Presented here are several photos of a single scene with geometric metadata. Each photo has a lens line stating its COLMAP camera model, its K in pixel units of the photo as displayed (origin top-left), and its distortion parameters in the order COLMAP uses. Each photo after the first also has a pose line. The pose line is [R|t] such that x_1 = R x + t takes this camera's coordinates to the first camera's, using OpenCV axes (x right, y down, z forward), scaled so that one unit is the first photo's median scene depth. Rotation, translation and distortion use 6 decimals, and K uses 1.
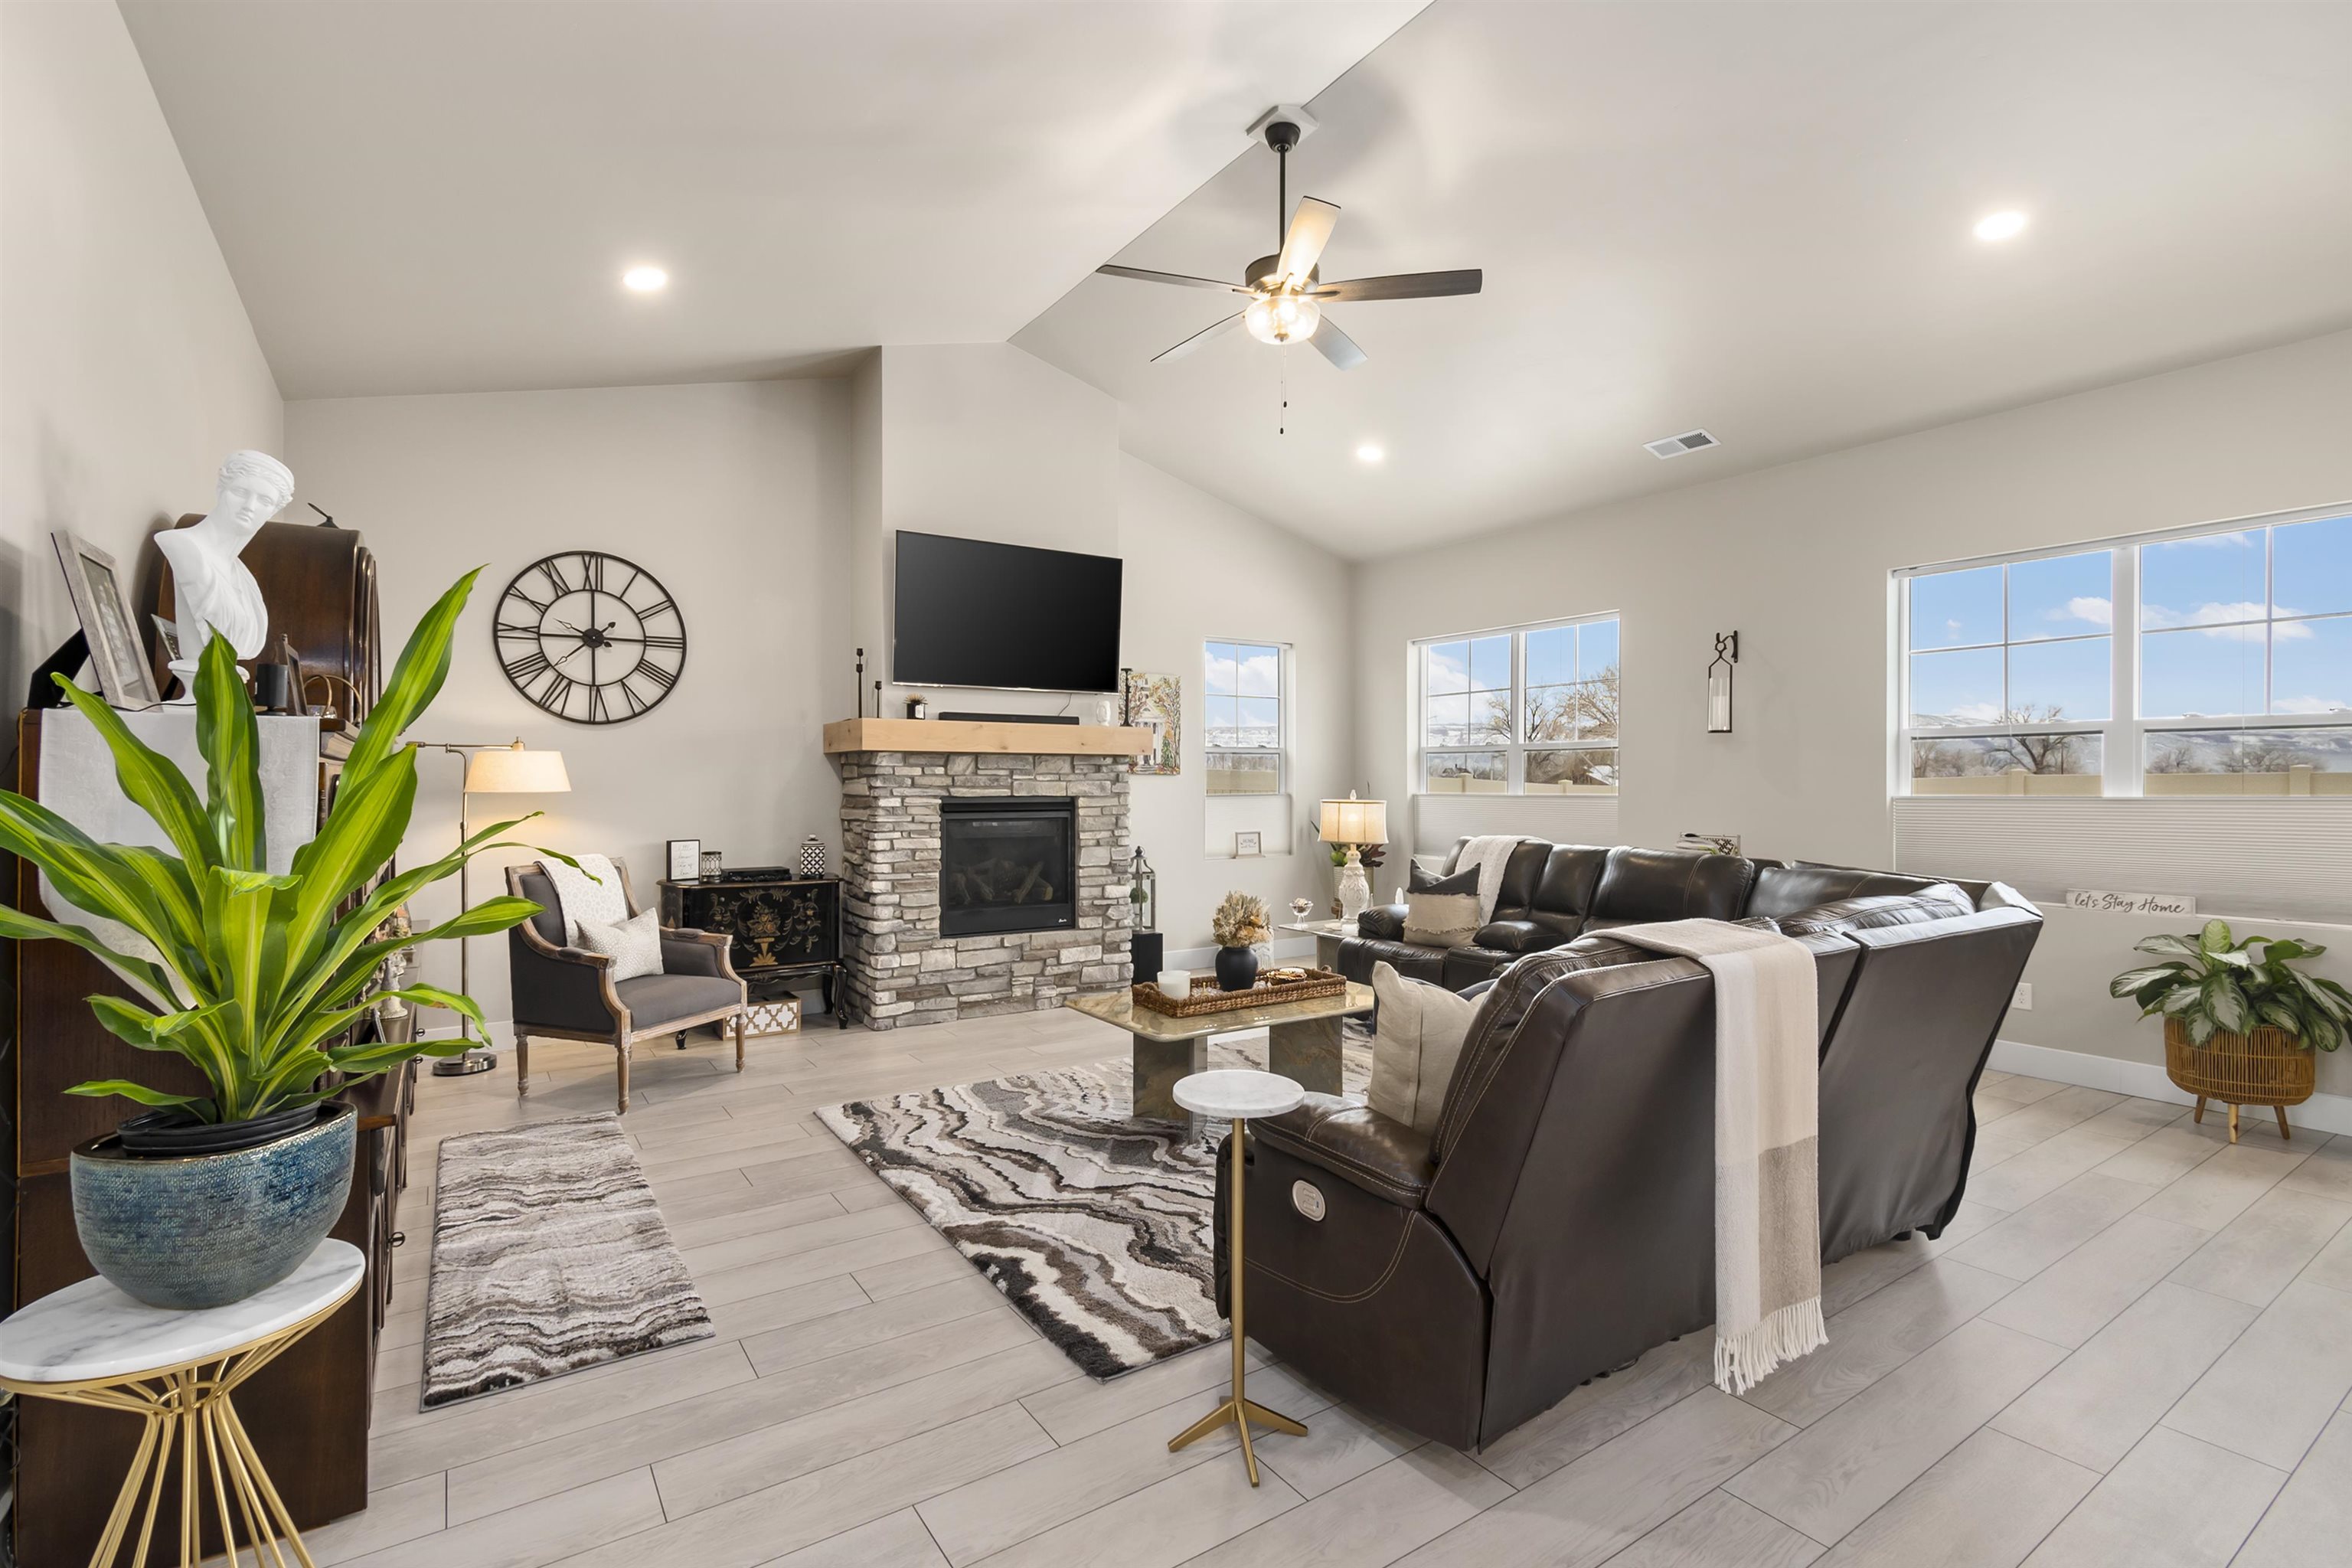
lens RADIAL K [[1069.4, 0, 1171.6], [0, 1069.4, 778.6], [0, 0, 1]] dist [0.004277, -0.000297]
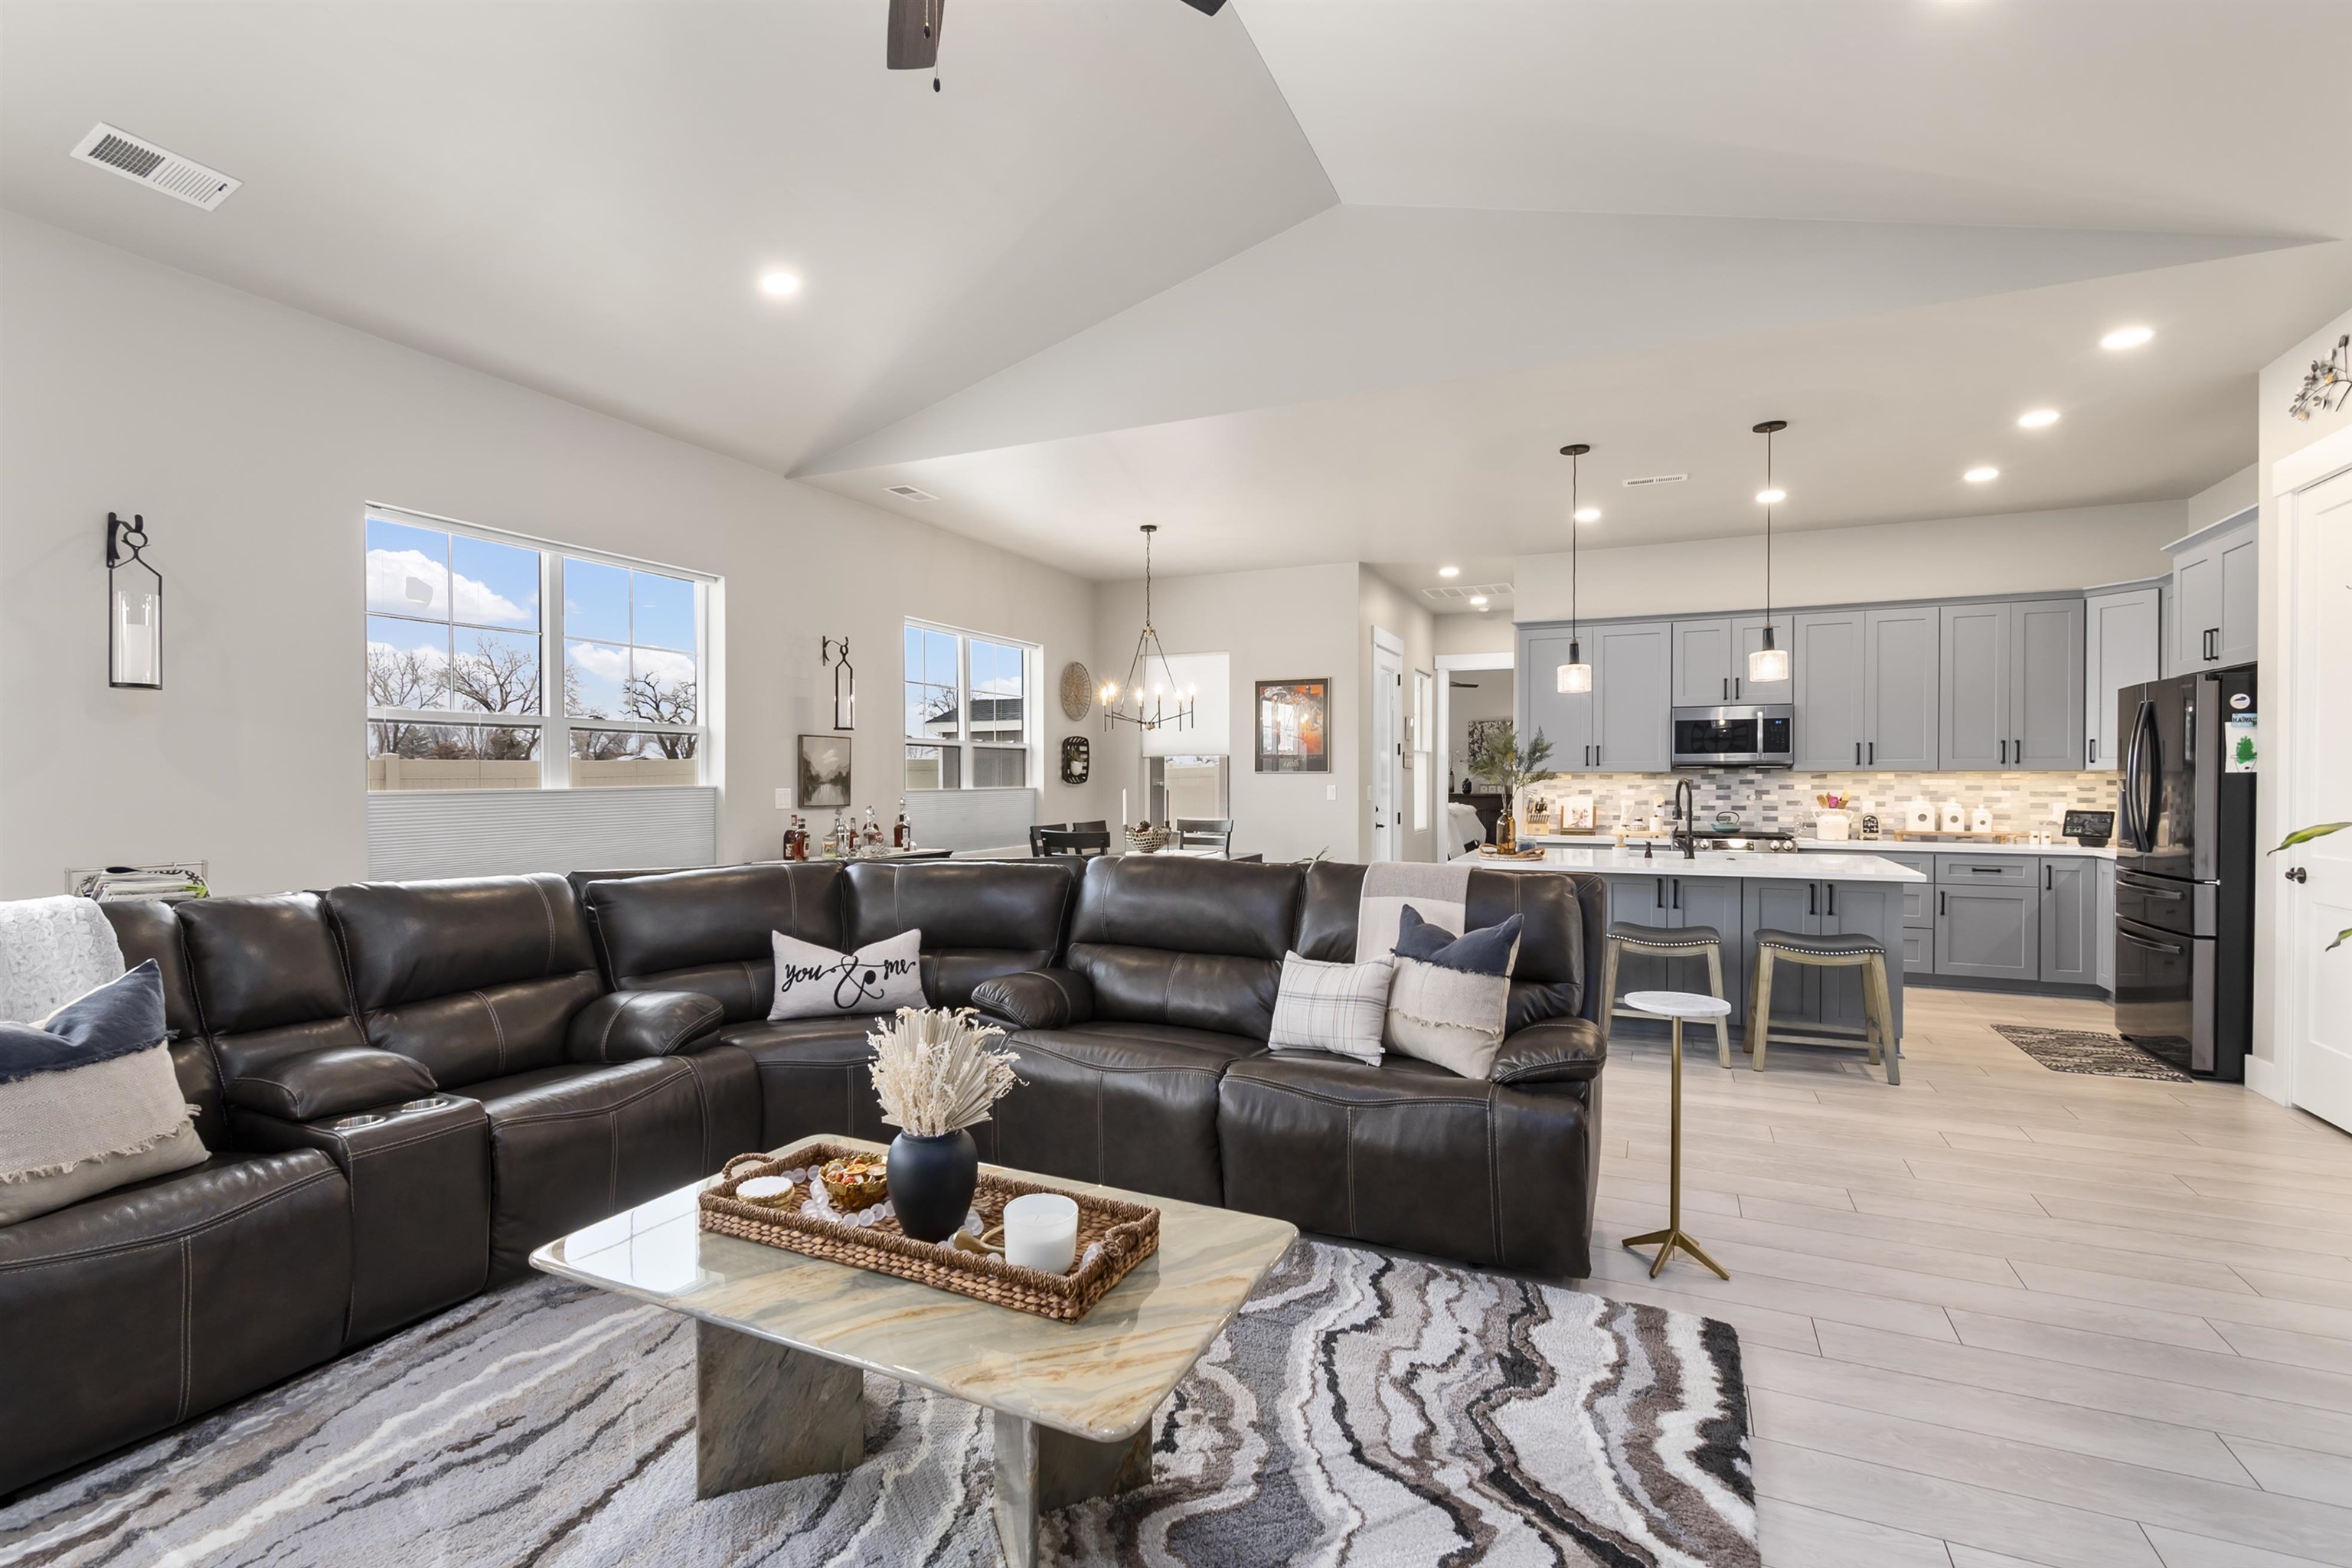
lens RADIAL K [[1069.4, 0, 1175.6], [0, 1069.4, 801.7], [0, 0, 1]] dist [0.004277, -0.000297]
pose [[-0.523355, -0.020162, 0.851876, -0.282494], [-0.001497, 0.999740, 0.022742, 0.003099], [-0.852114, 0.010627, -0.523249, 0.842823]]
